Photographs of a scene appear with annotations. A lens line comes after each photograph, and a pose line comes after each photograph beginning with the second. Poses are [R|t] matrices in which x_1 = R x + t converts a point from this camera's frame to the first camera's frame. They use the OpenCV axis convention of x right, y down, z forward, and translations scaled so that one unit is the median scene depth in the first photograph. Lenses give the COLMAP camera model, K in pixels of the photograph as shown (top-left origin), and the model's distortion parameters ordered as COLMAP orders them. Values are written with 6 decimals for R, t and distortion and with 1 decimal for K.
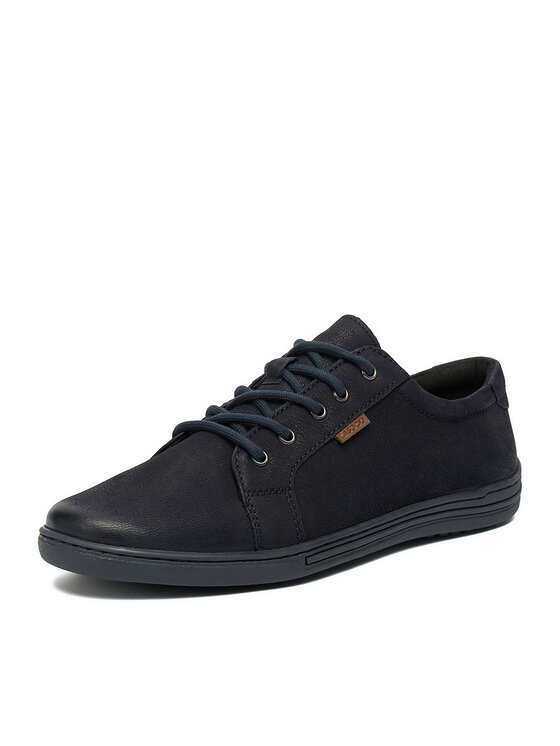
lens RADIAL K [[1682.7, 0, 279.6], [0, 1682.7, 373.1], [0, 0, 1]] dist [-0.052151, 0.000000]
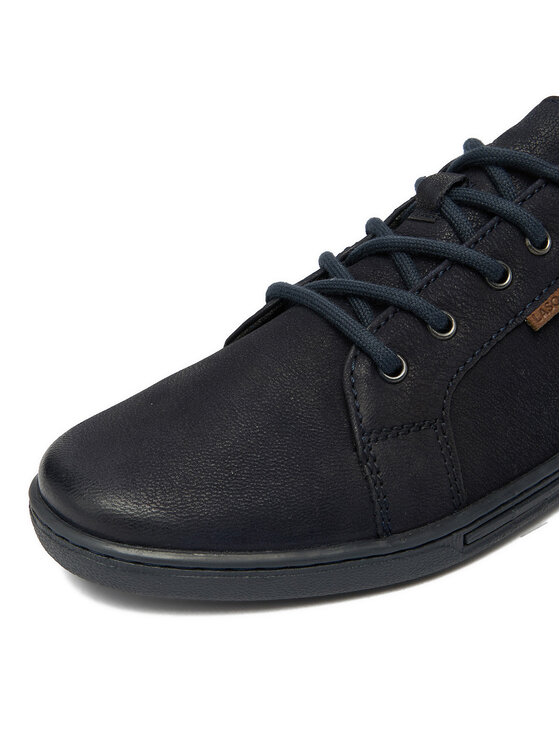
lens RADIAL K [[916.6, 0, 281.0], [0, 916.6, 373.1], [0, 0, 1]] dist [-0.036478, 0.000000]
pose [[0.981487, 0.041272, -0.187028, 0.009498], [0.019332, 0.950171, 0.311129, -0.046566], [0.190550, -0.308984, 0.931783, 0.677602]]
